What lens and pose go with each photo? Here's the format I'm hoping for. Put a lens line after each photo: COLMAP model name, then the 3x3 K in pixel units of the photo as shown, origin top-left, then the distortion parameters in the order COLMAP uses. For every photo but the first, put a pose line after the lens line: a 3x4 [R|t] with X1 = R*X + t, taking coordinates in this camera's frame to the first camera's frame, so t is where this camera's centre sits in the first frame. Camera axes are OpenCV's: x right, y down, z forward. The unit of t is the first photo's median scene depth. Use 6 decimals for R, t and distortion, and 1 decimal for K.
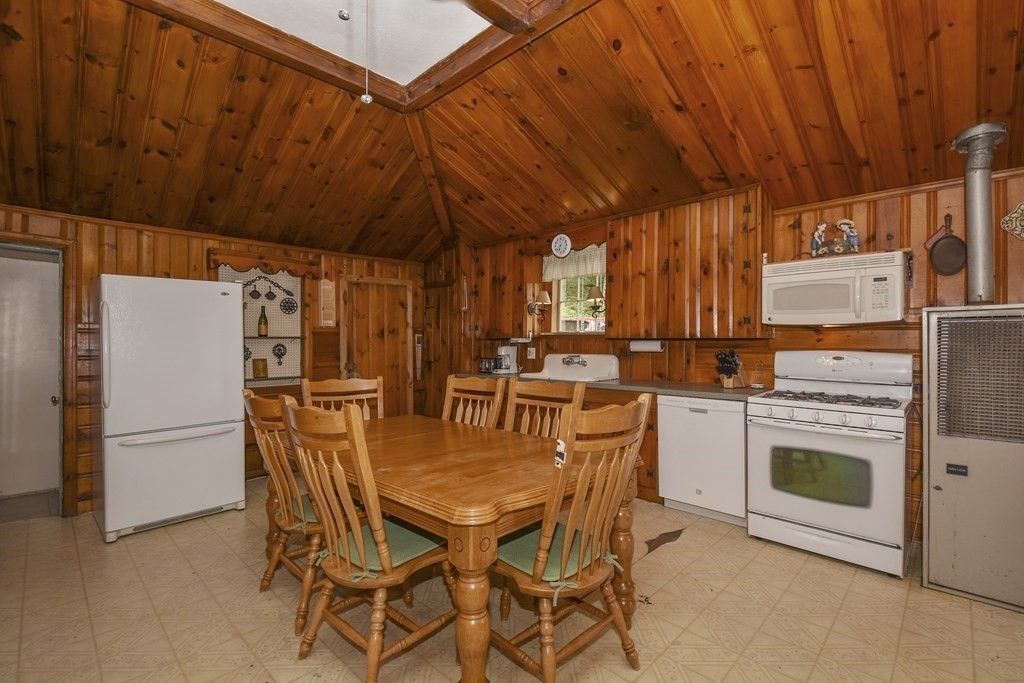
lens RADIAL K [[453.6, 0, 512.4], [0, 453.6, 338.9], [0, 0, 1]] dist [0.005401, -0.010276]
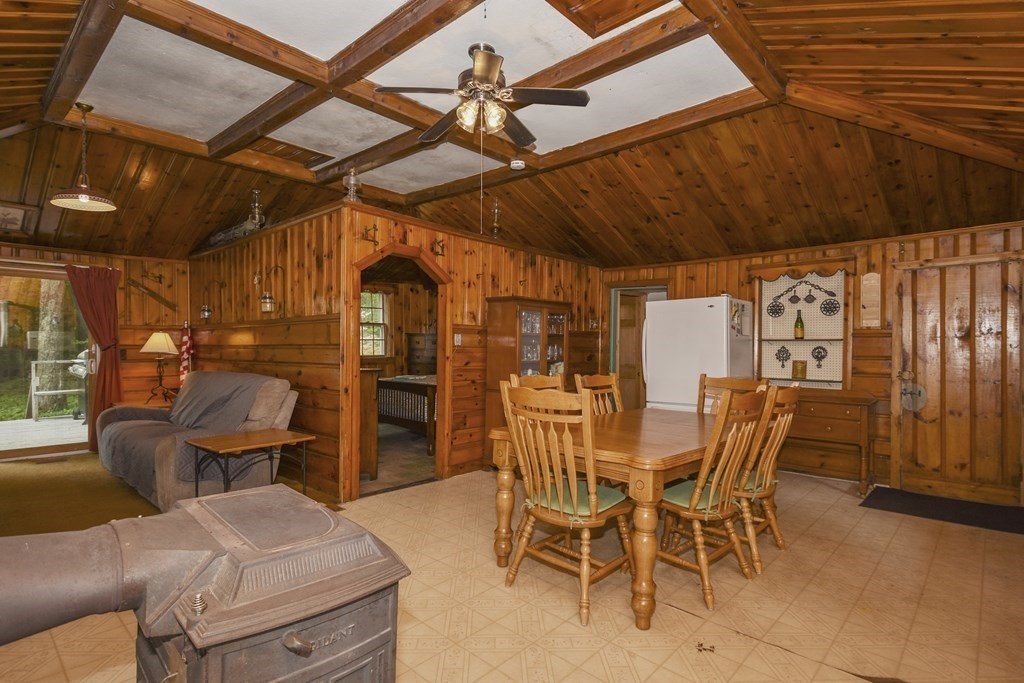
lens RADIAL K [[514.5, 0, 508.3], [0, 514.5, 344.8], [0, 0, 1]] dist [0.010562, -0.005728]
pose [[0.016903, 0.001706, -0.999856, 0.809731], [0.002669, 0.999995, 0.001751, 0.005091], [0.999854, -0.002698, 0.016899, 0.402229]]
